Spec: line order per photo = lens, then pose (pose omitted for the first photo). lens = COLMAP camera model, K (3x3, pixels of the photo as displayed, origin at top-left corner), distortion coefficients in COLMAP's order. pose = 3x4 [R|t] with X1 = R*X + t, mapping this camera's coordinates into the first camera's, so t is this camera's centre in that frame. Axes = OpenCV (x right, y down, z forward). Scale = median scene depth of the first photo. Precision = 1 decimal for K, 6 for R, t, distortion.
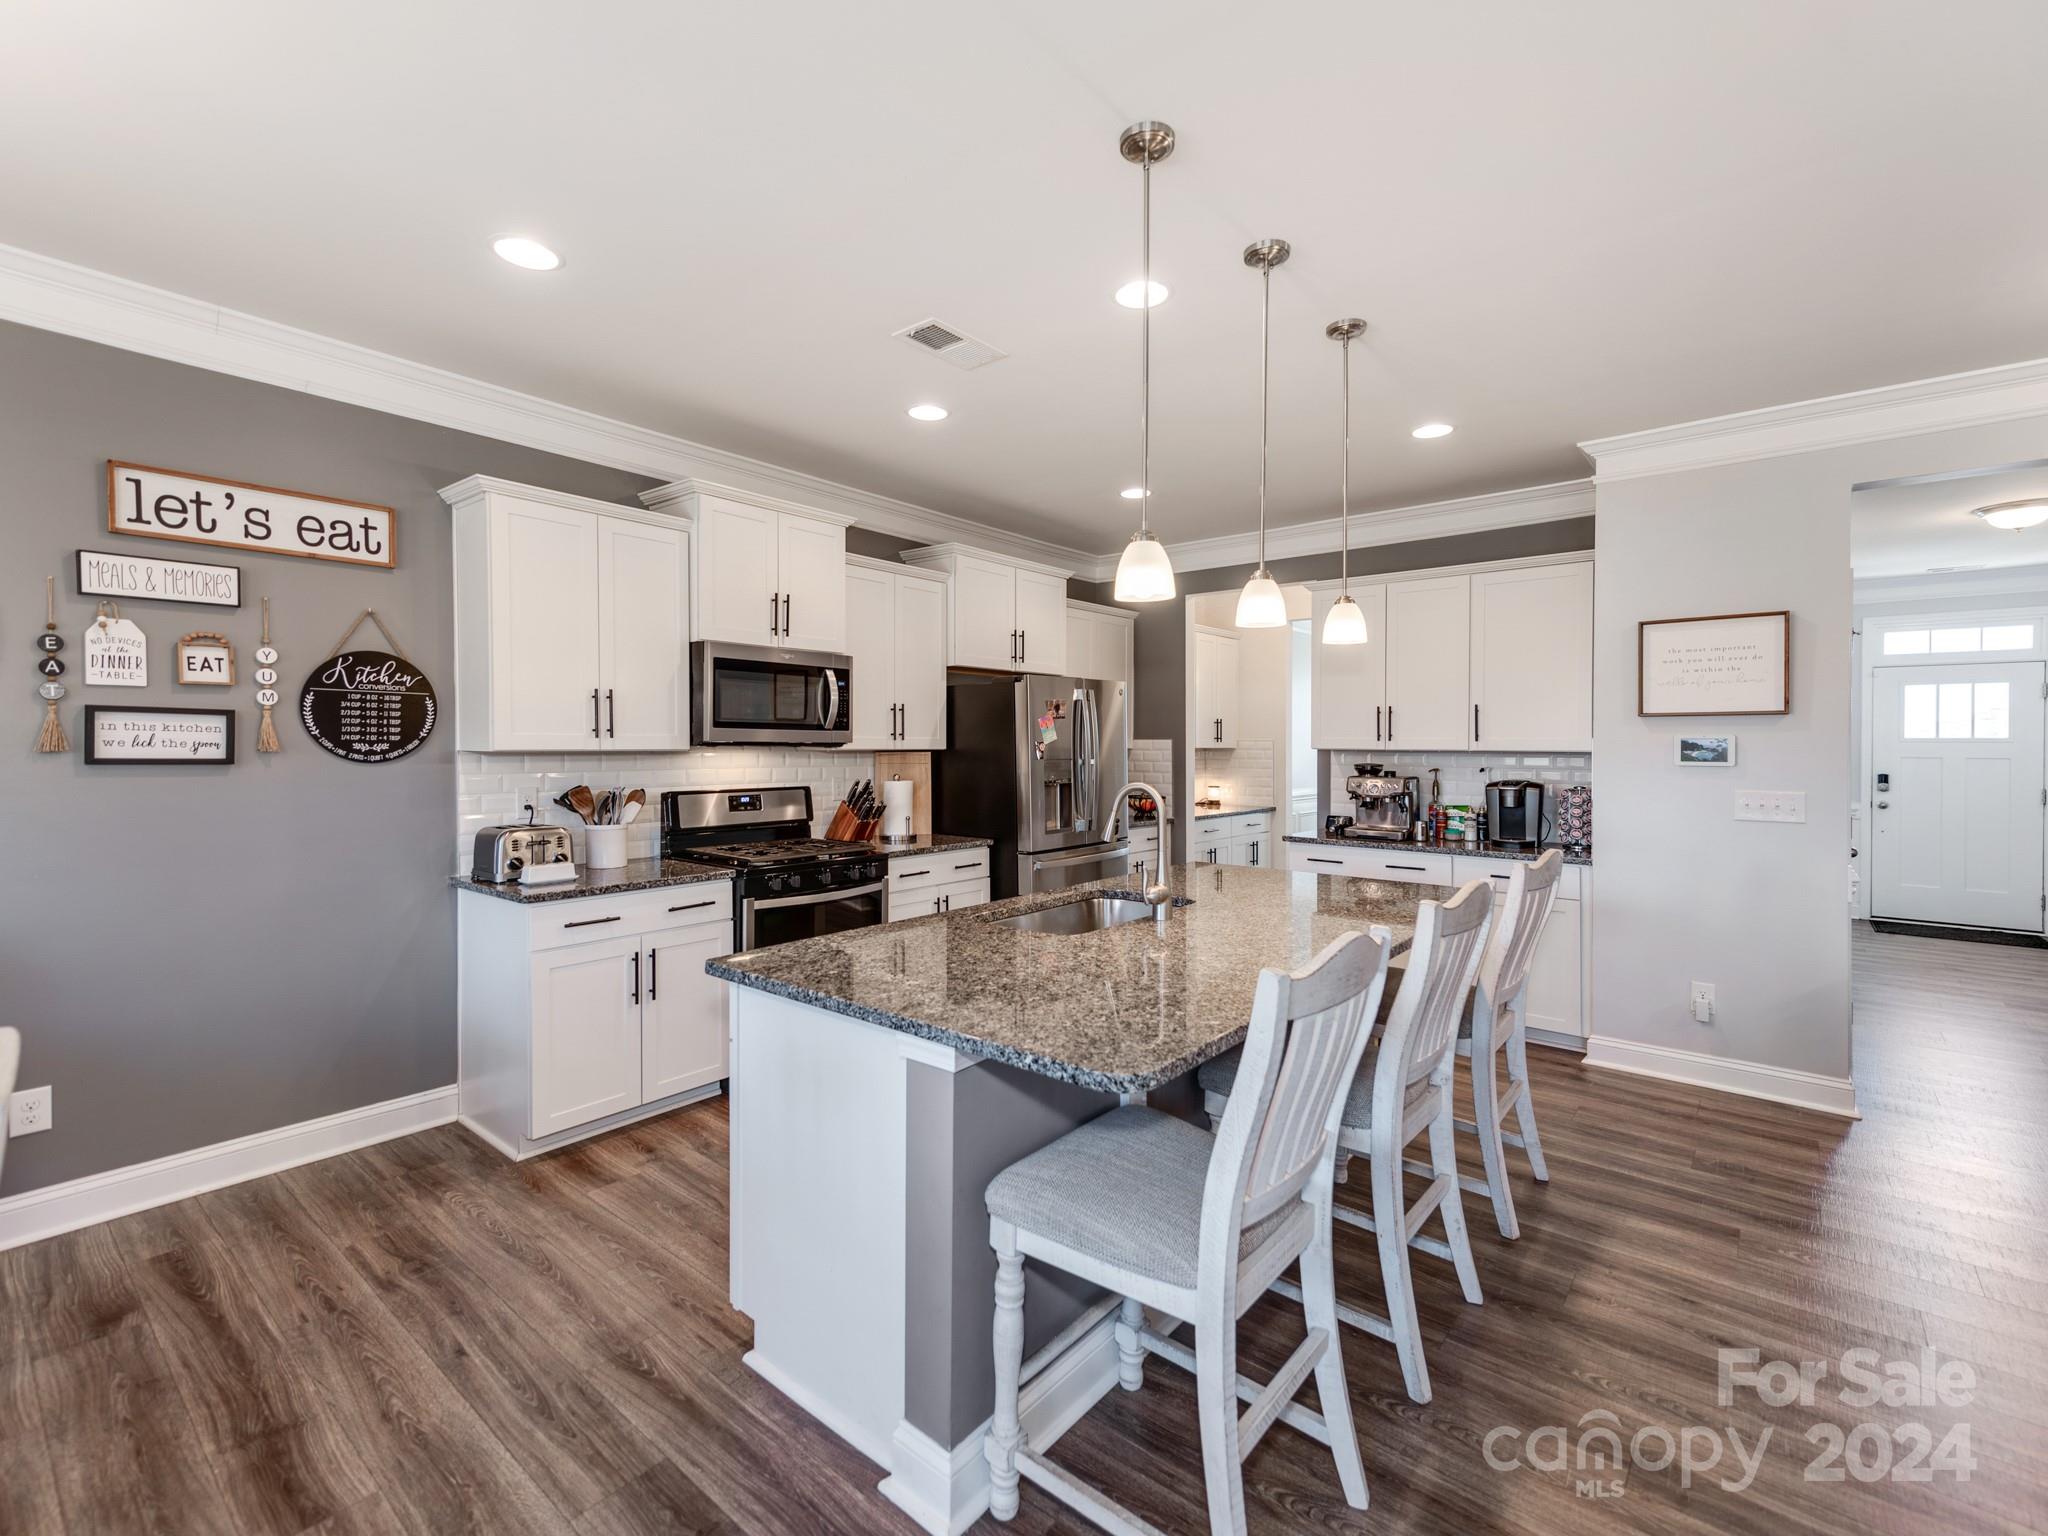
lens RADIAL K [[904.3, 0, 1011.3], [0, 904.3, 741.5], [0, 0, 1]] dist [0.017167, -0.004437]
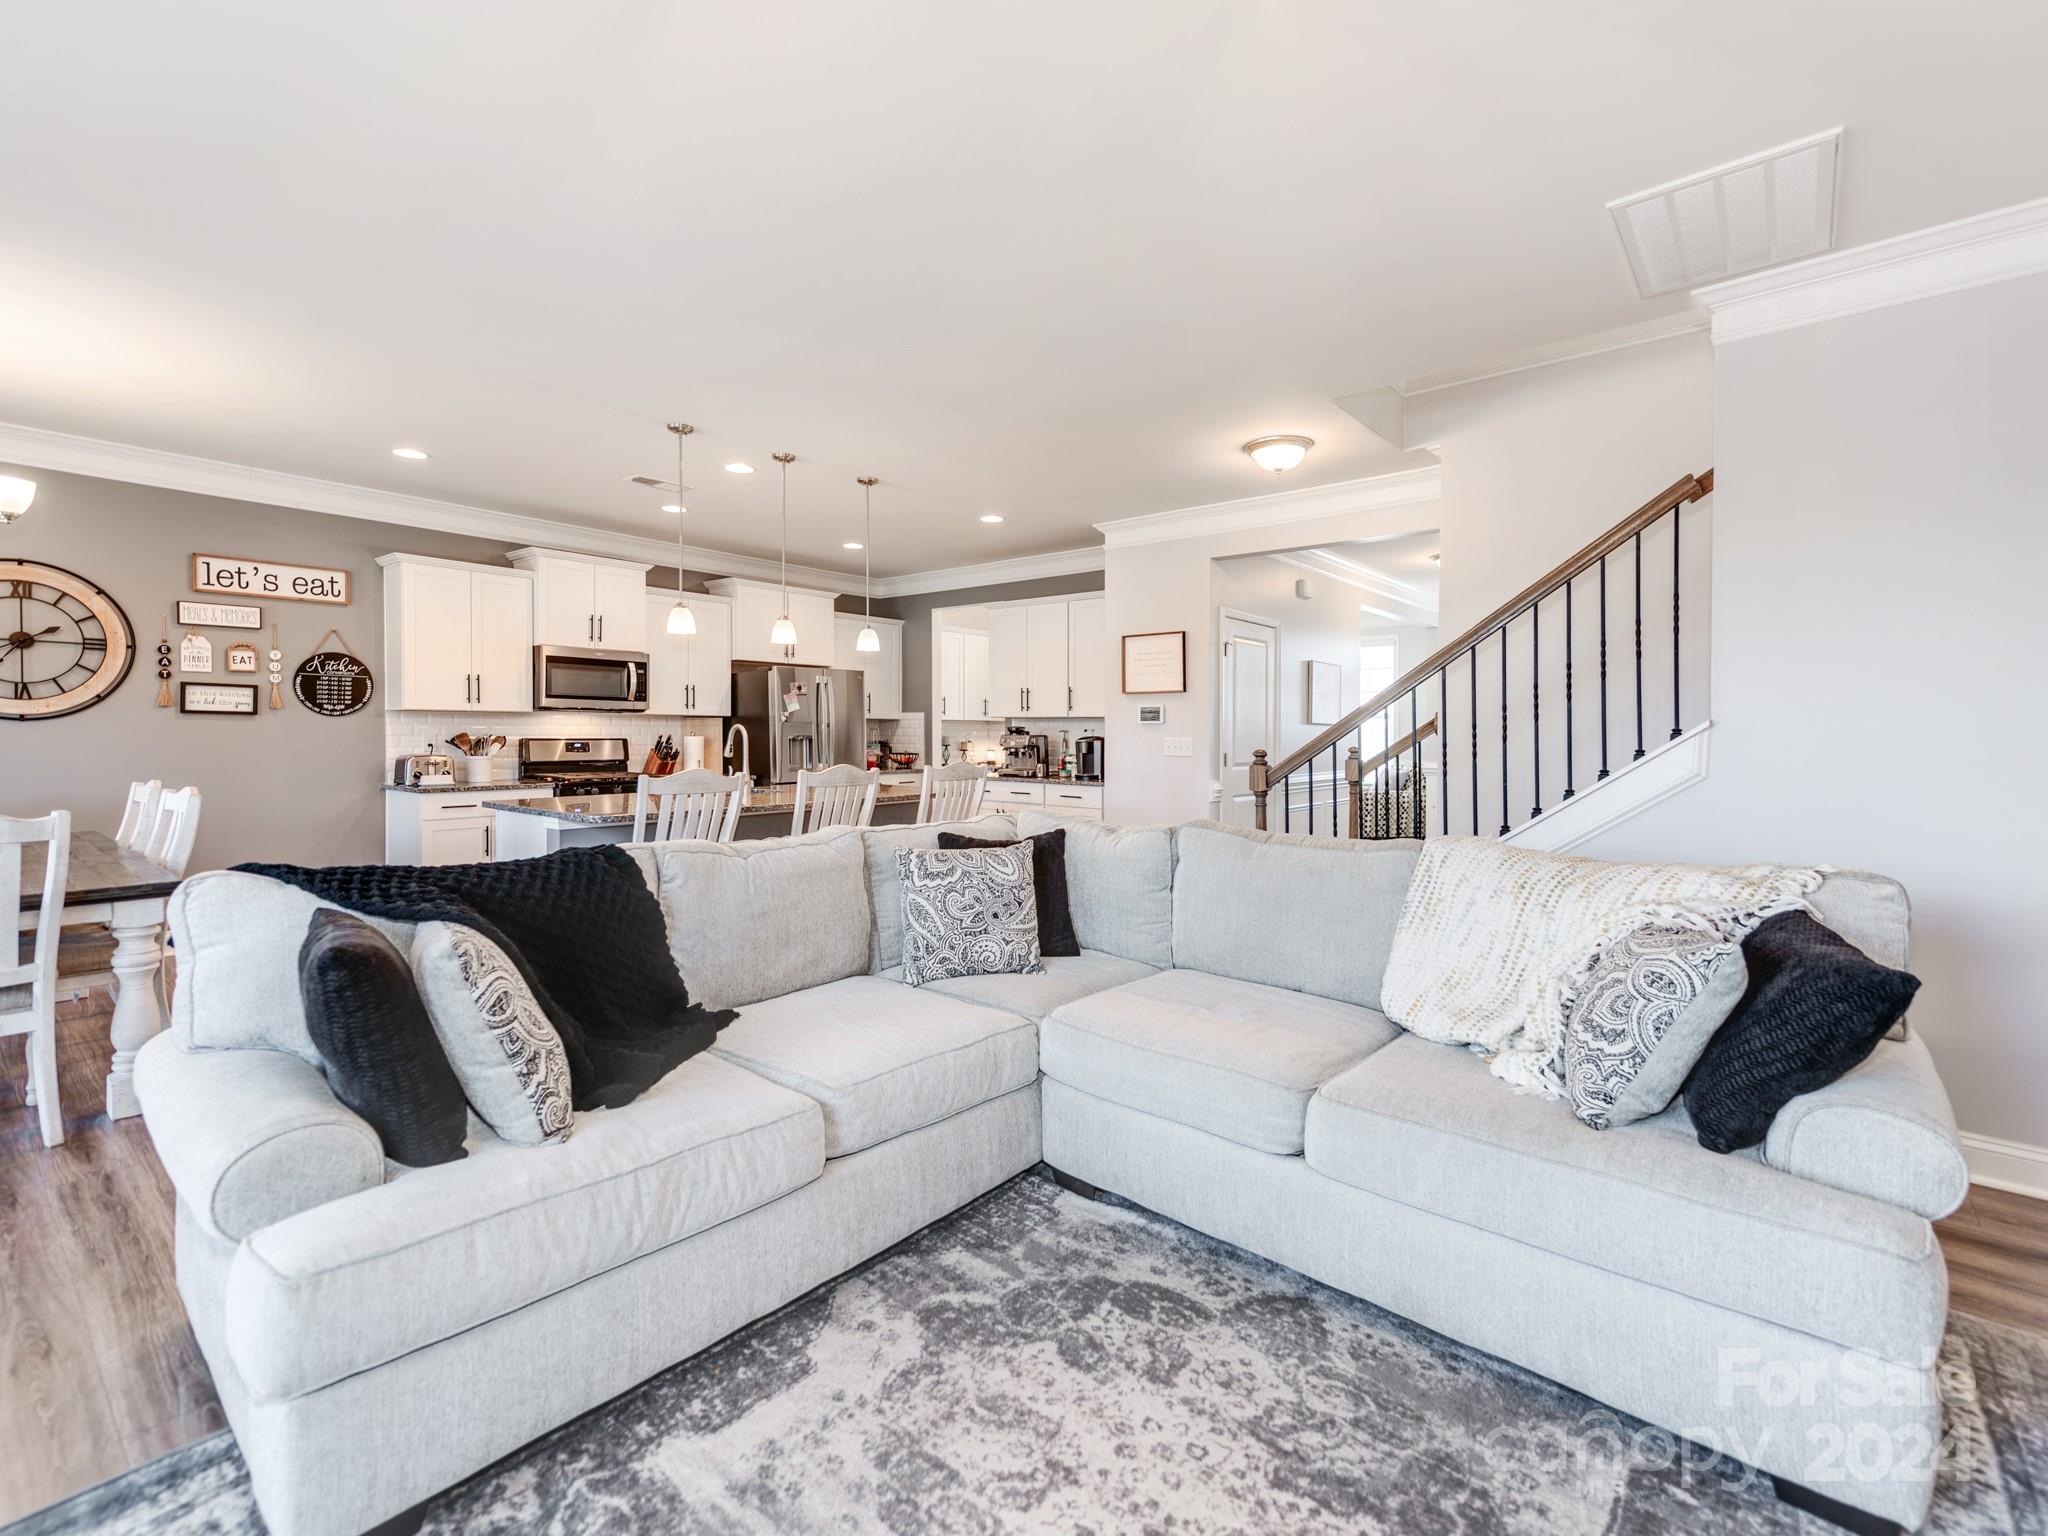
lens RADIAL K [[898.6, 0, 1021.2], [0, 898.6, 727.6], [0, 0, 1]] dist [0.000372, -0.000088]
pose [[0.999858, 0.002537, 0.016675, 0.497500], [-0.002494, 0.999993, -0.002641, 0.039457], [-0.016682, 0.002599, 0.999857, -0.632981]]
